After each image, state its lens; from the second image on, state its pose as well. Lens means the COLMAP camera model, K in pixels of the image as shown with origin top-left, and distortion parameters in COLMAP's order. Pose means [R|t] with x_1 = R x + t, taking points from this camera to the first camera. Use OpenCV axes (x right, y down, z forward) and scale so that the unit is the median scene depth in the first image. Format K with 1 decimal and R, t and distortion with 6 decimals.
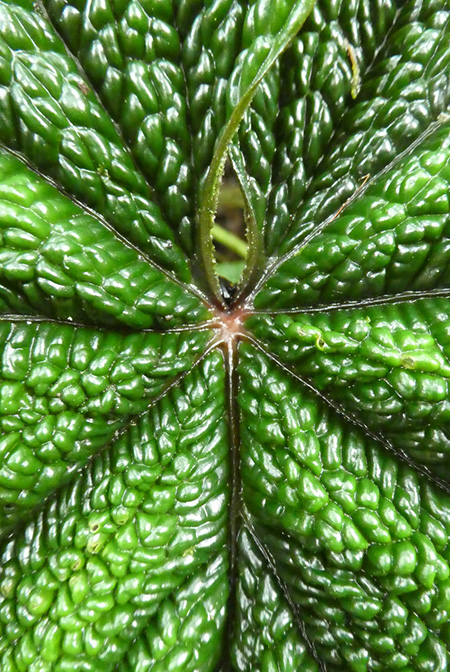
lens RADIAL K [[481.1, 0, 222.4], [0, 481.1, 340.6], [0, 0, 1]] dist [-0.002517, -0.007888]
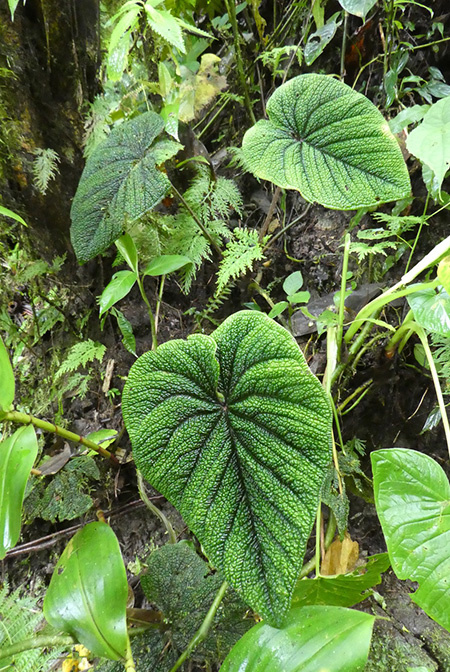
lens RADIAL K [[481.1, 0, 226.6], [0, 481.1, 333.4], [0, 0, 1]] dist [-0.002517, -0.007888]
pose [[0.927602, -0.318338, -0.195486, 2.226809], [0.266735, 0.930774, -0.250025, 0.911361], [0.261546, 0.179780, 0.948300, -7.519986]]
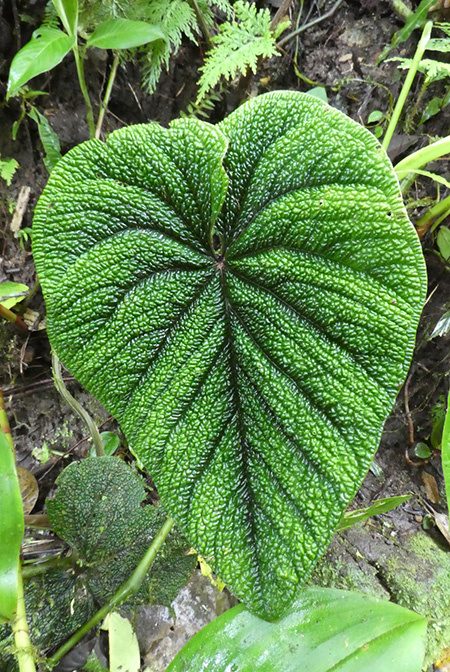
lens RADIAL K [[481.1, 0, 218.9], [0, 481.1, 331.9], [0, 0, 1]] dist [-0.002517, -0.007888]
pose [[0.981726, -0.148659, -0.118804, 0.498431], [0.151426, 0.988361, 0.014565, 0.583995], [0.115256, -0.032288, 0.992811, -3.886477]]
